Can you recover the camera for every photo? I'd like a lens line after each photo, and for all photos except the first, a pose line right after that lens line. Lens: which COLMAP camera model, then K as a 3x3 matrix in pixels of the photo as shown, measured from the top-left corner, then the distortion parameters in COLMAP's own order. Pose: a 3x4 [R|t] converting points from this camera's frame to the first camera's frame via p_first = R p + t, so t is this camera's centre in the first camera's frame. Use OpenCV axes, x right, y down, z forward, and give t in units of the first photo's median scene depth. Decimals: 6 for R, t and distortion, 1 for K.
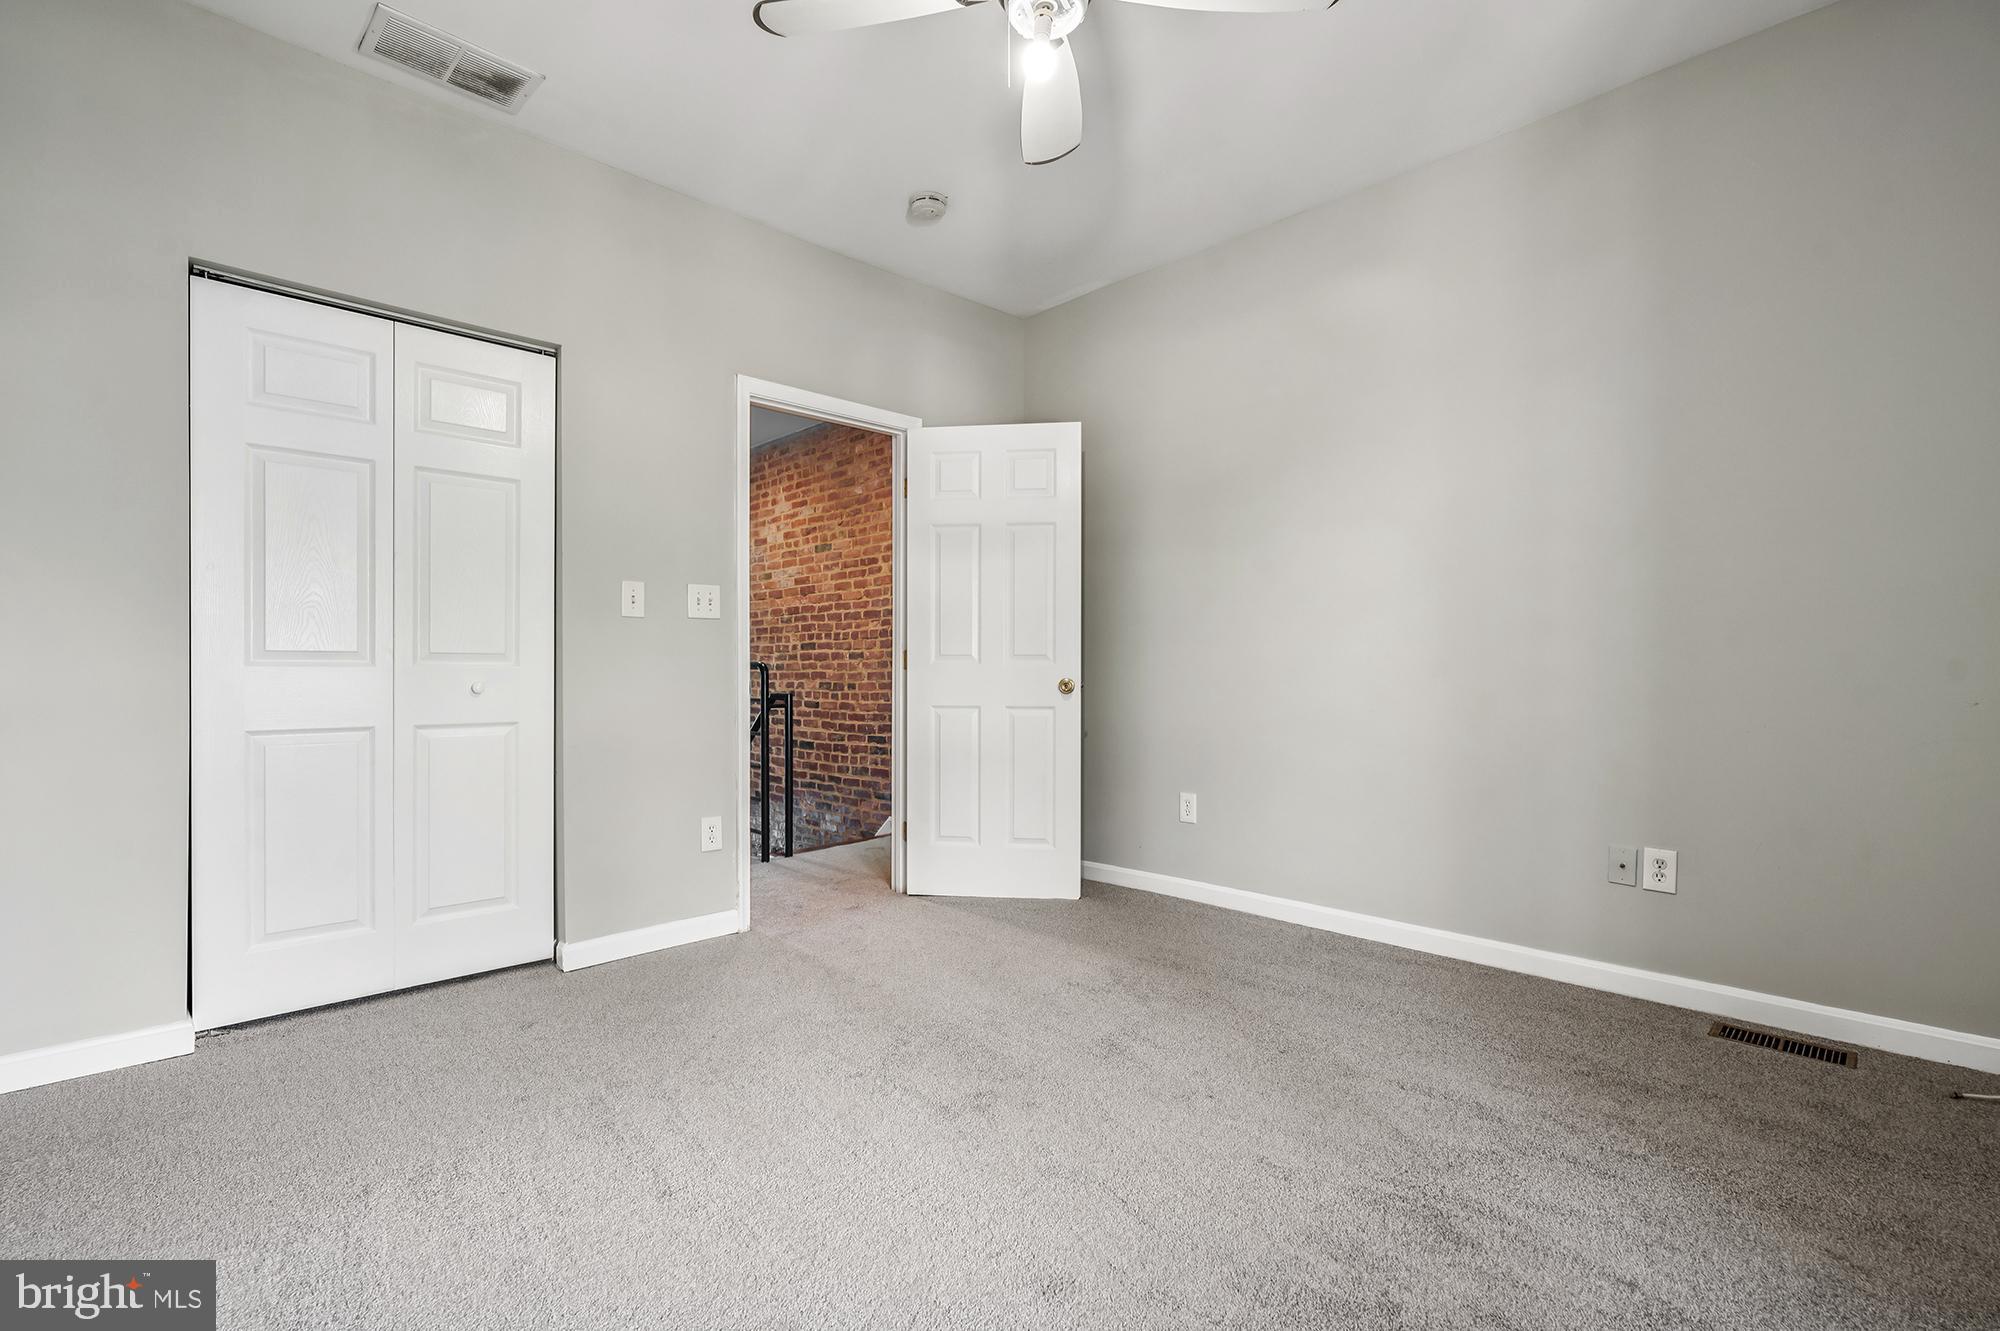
lens RADIAL K [[908.4, 0, 1000.0], [0, 908.4, 665.5], [0, 0, 1]] dist [-0.001410, 0.000666]
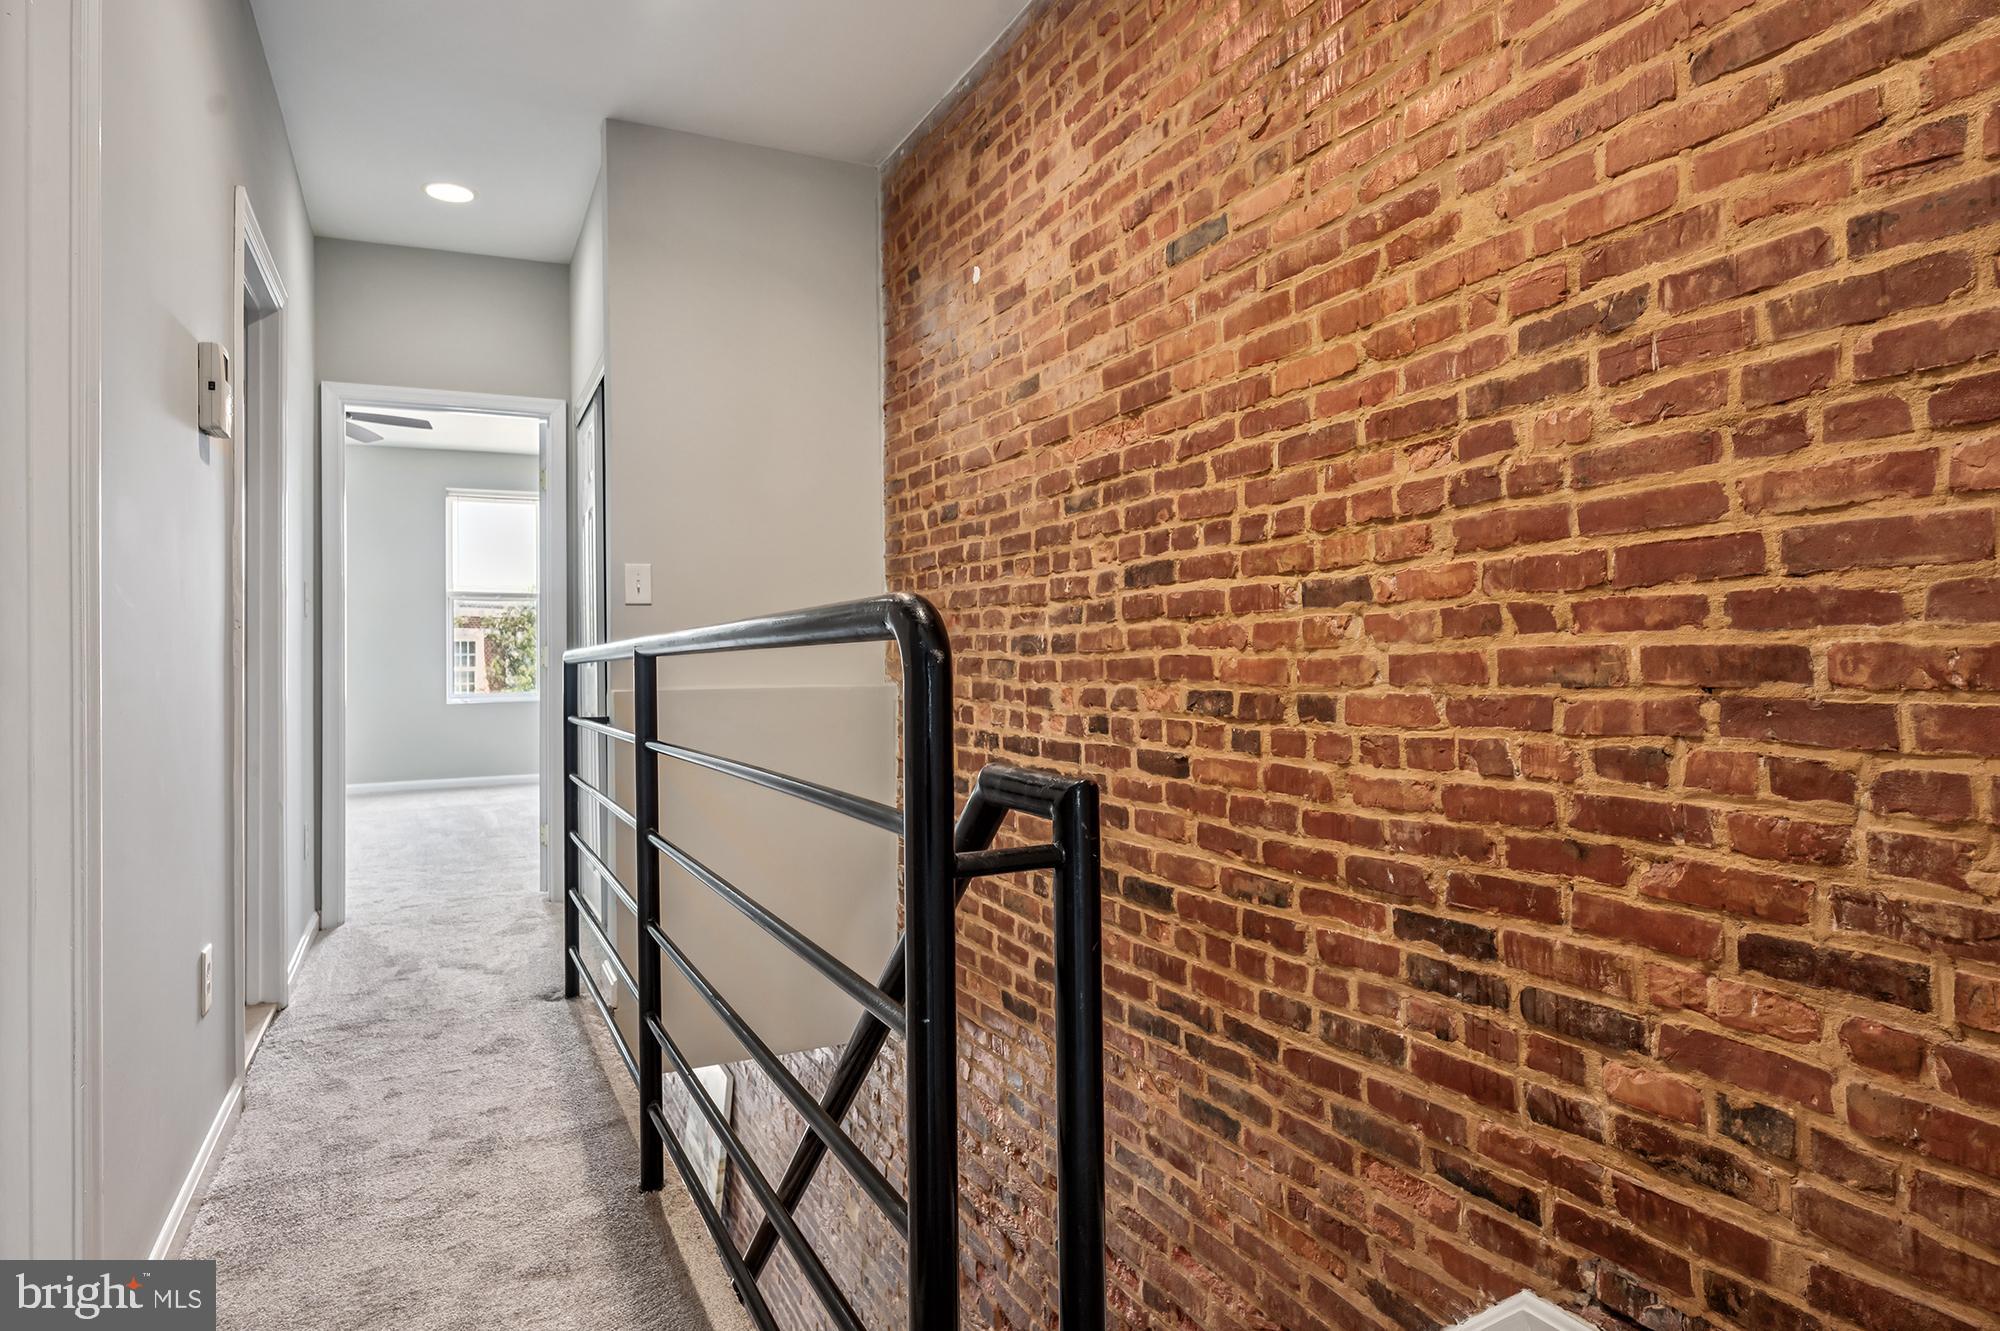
lens RADIAL K [[1101.0, 0, 993.2], [0, 1101.0, 640.9], [0, 0, 1]] dist [-0.004159, -0.000098]
pose [[0.947970, -0.013066, -0.318091, -0.143733], [0.009088, 0.999861, -0.013988, 0.006305], [0.318230, 0.010369, 0.947957, 0.633289]]
